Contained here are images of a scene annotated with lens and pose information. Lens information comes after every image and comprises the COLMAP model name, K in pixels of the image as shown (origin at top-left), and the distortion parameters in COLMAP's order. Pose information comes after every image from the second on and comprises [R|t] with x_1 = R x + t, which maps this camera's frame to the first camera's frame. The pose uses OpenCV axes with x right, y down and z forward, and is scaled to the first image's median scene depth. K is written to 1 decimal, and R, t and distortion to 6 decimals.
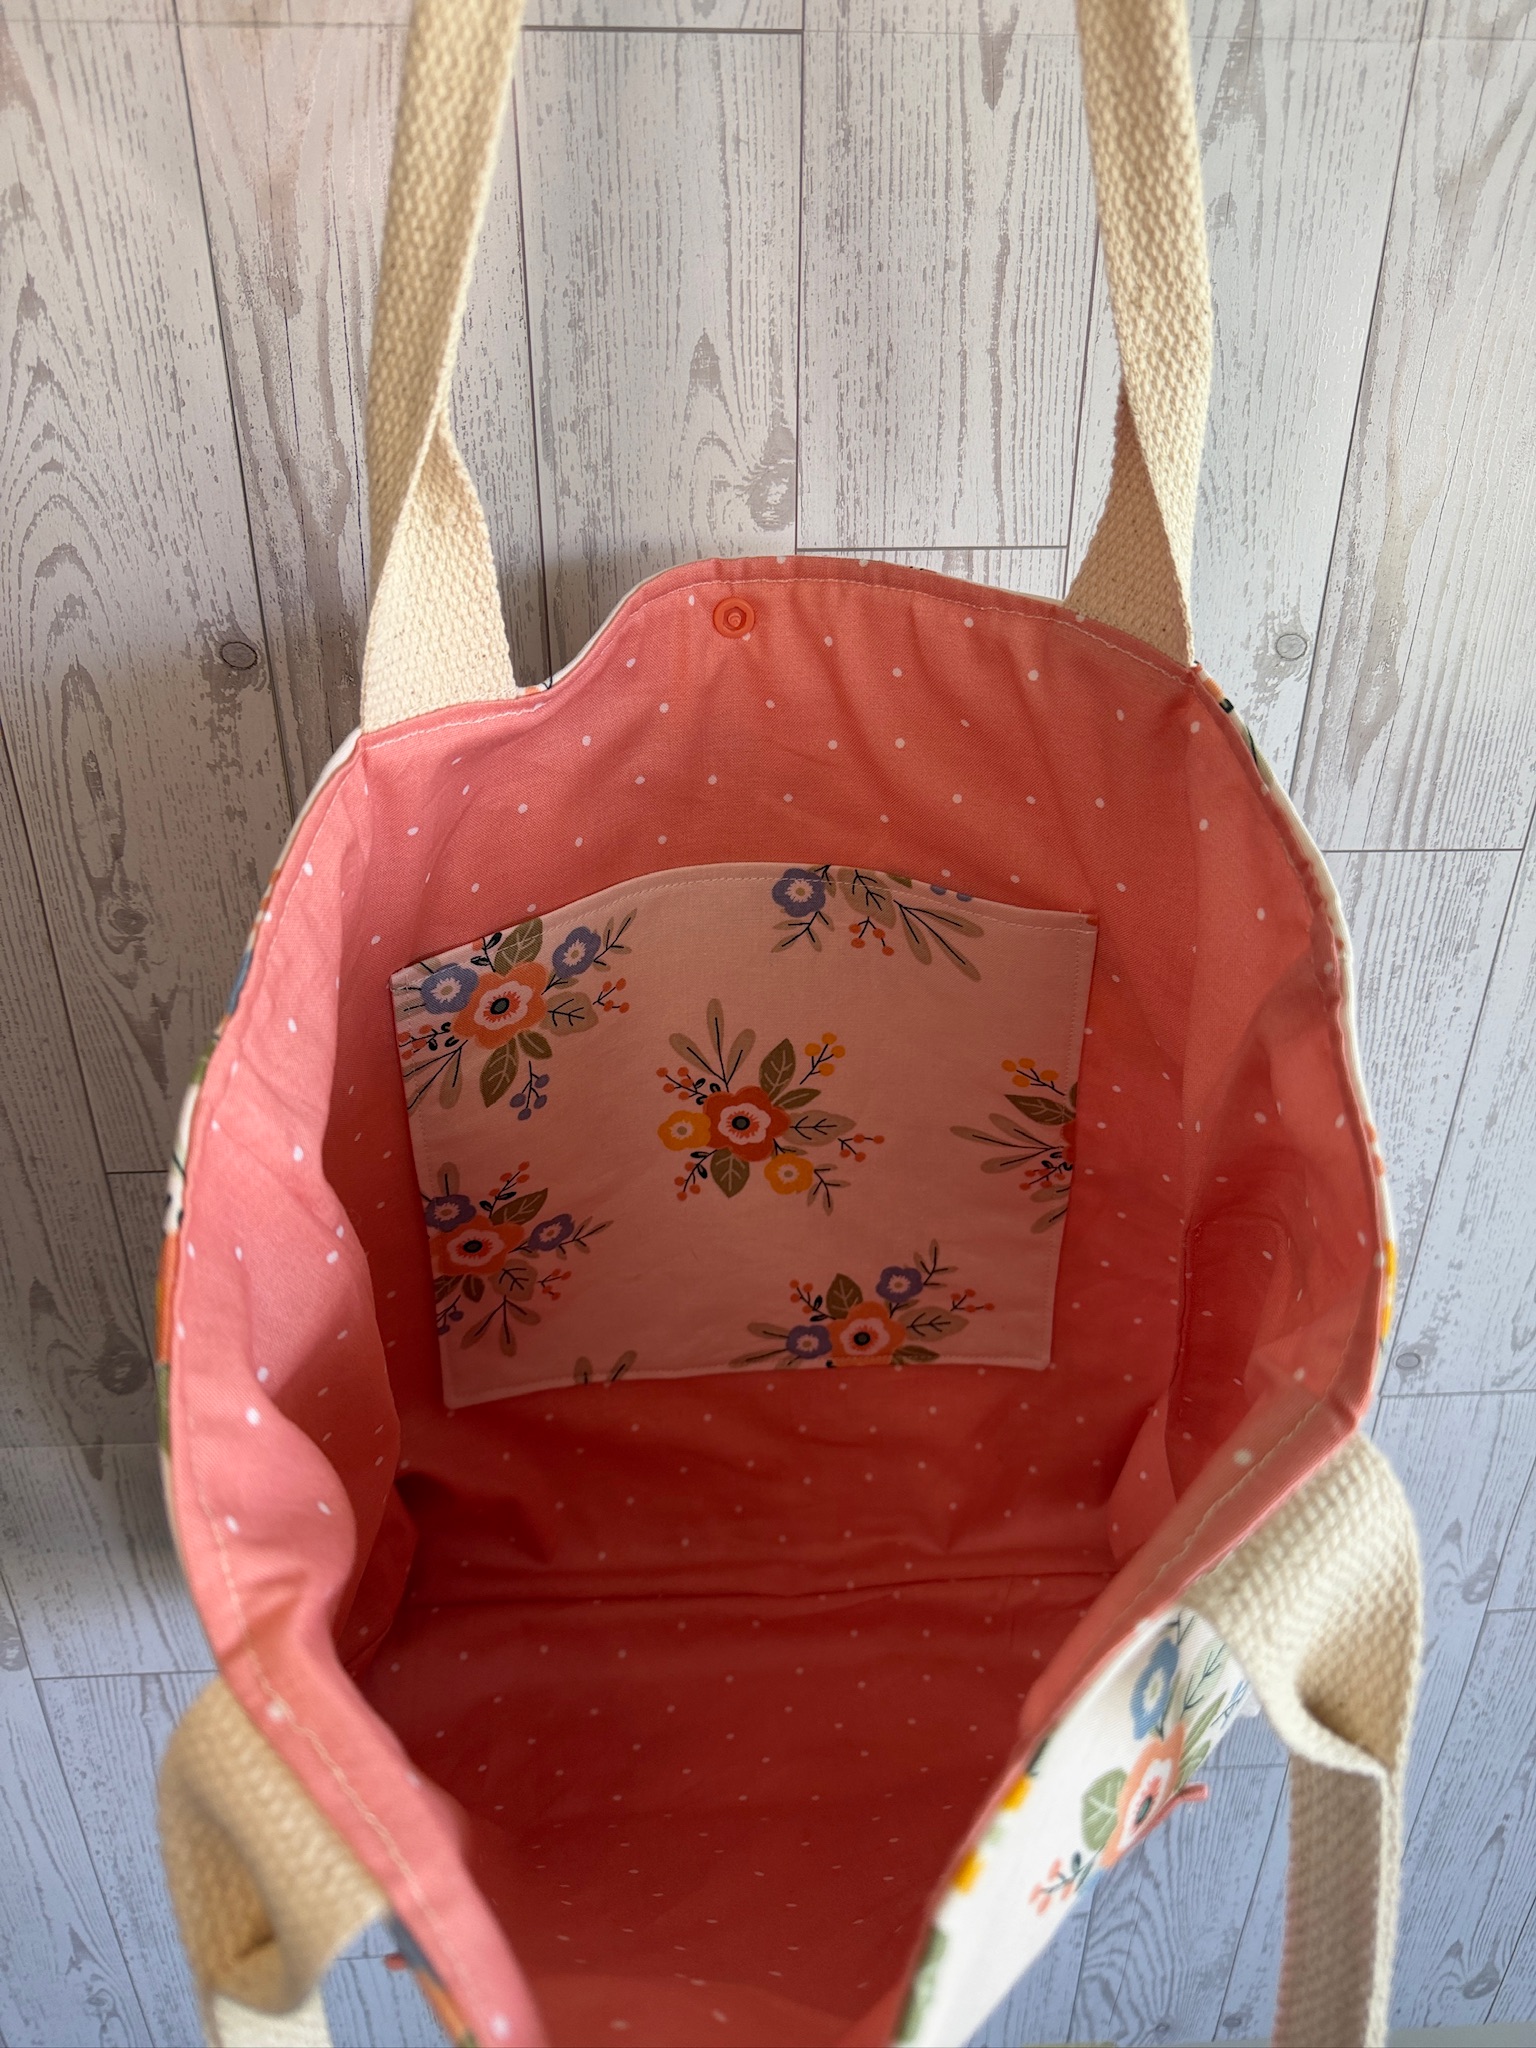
lens RADIAL K [[1426.8, 0, 764.2], [0, 1426.8, 1024.1], [0, 0, 1]] dist [-0.048517, 0.016369]
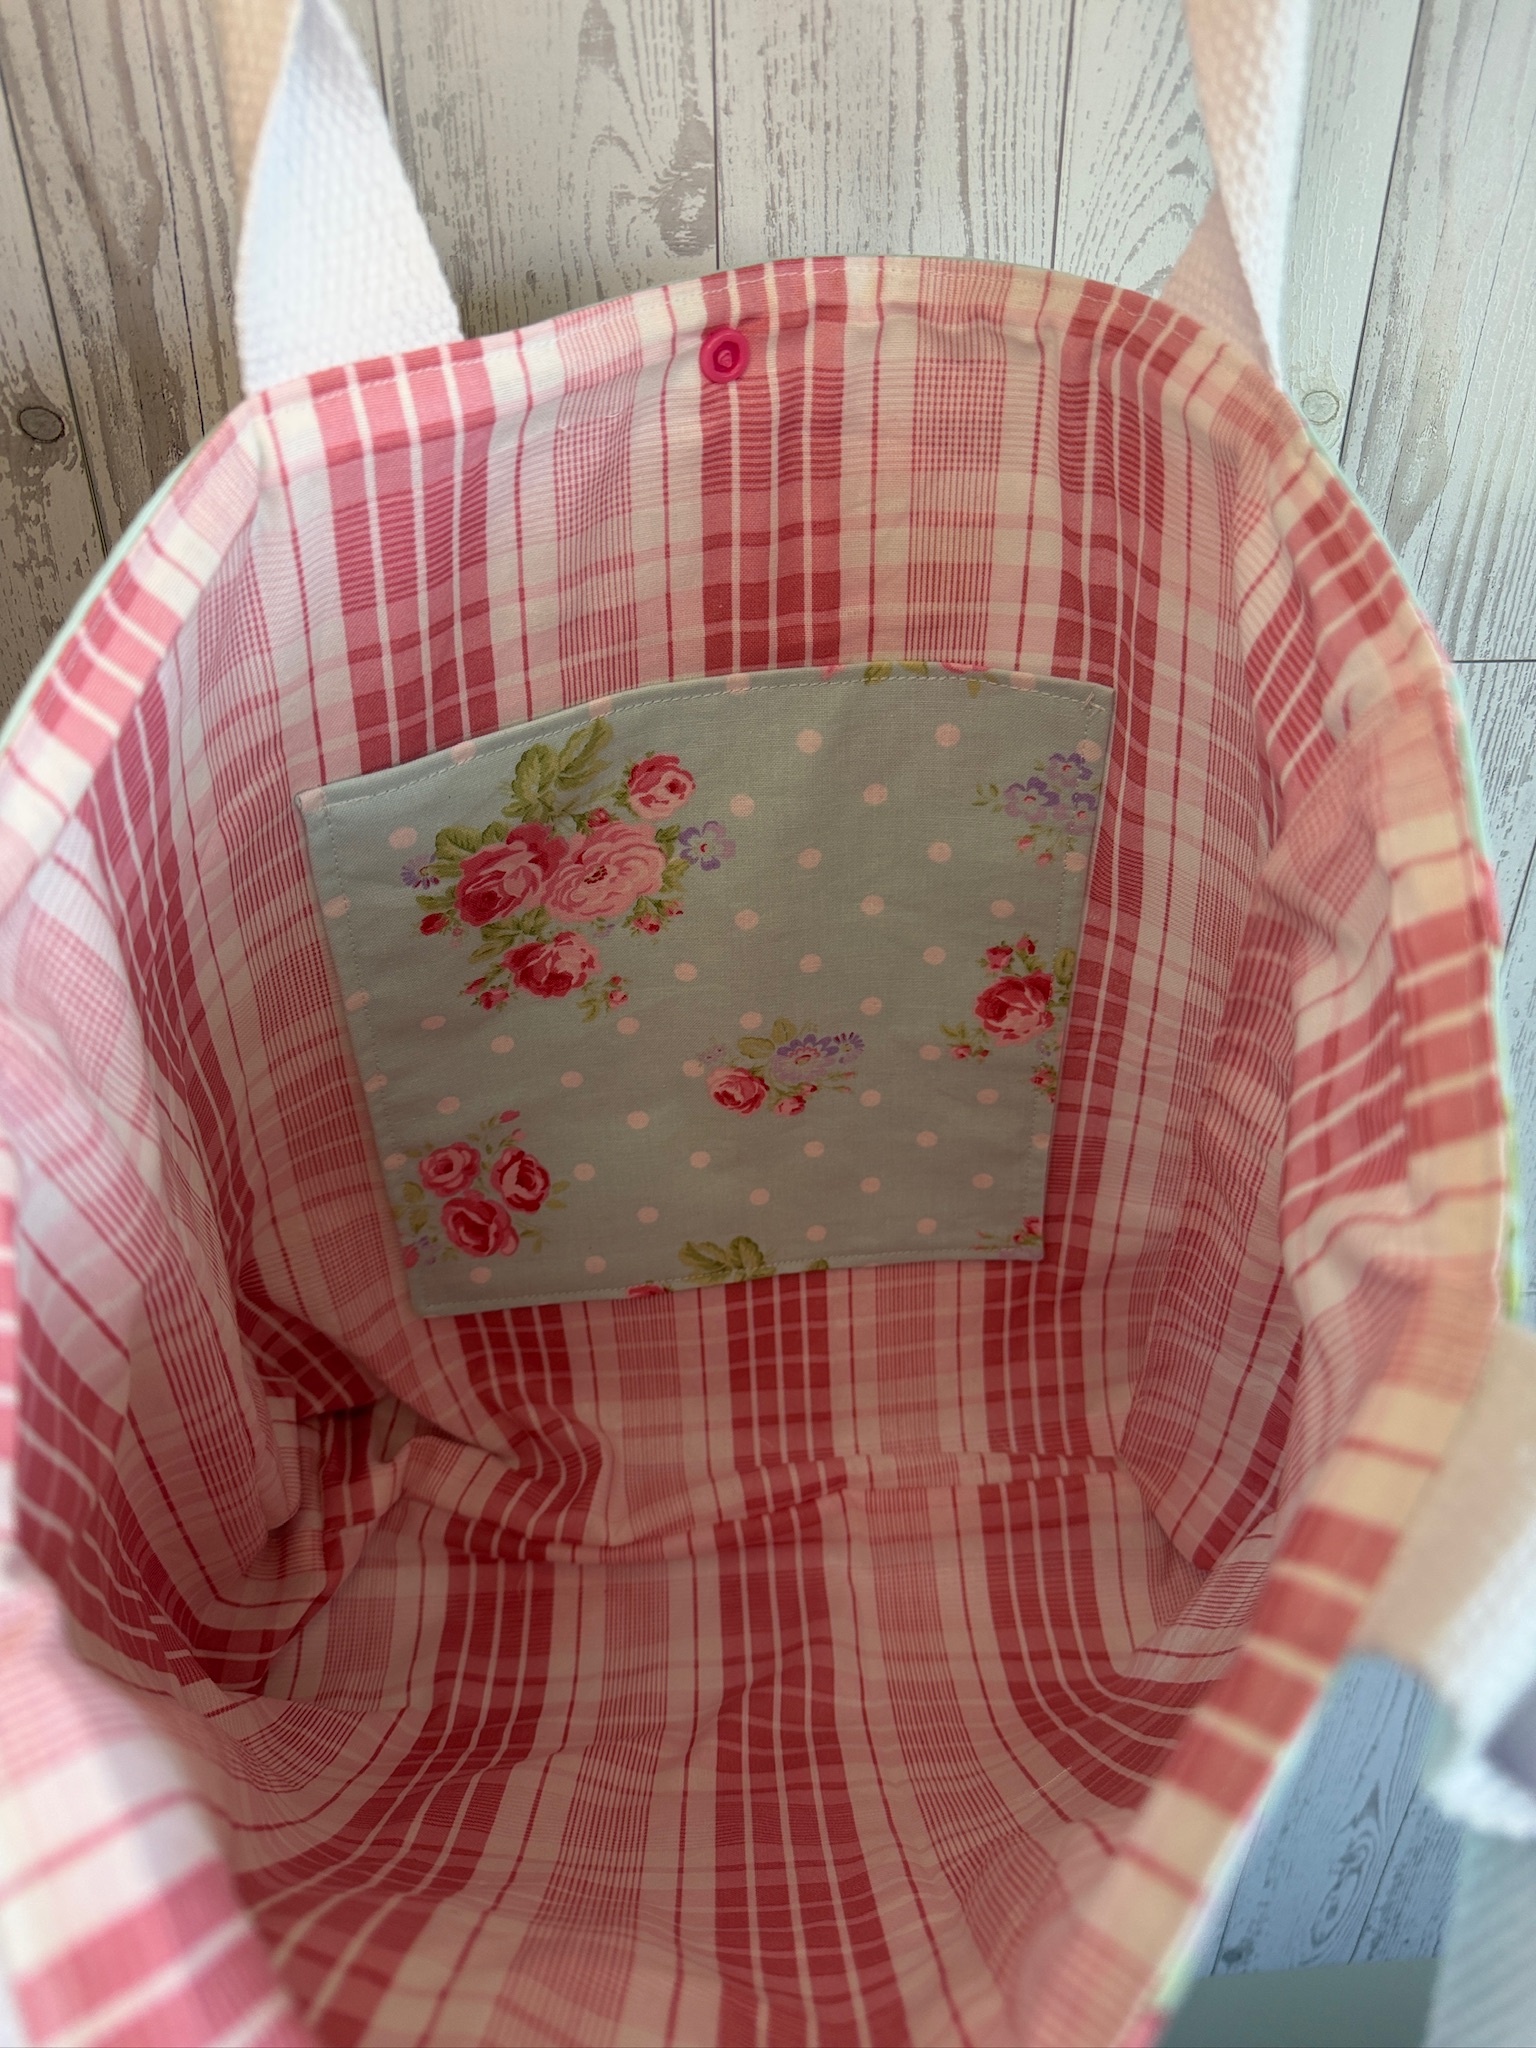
lens RADIAL K [[1426.8, 0, 774.9], [0, 1426.8, 1027.5], [0, 0, 1]] dist [-0.048517, 0.016369]
pose [[0.999849, -0.013389, 0.011120, 0.041452], [0.012713, 0.998188, 0.058812, 0.047651], [-0.011888, -0.058661, 0.998207, 0.170224]]
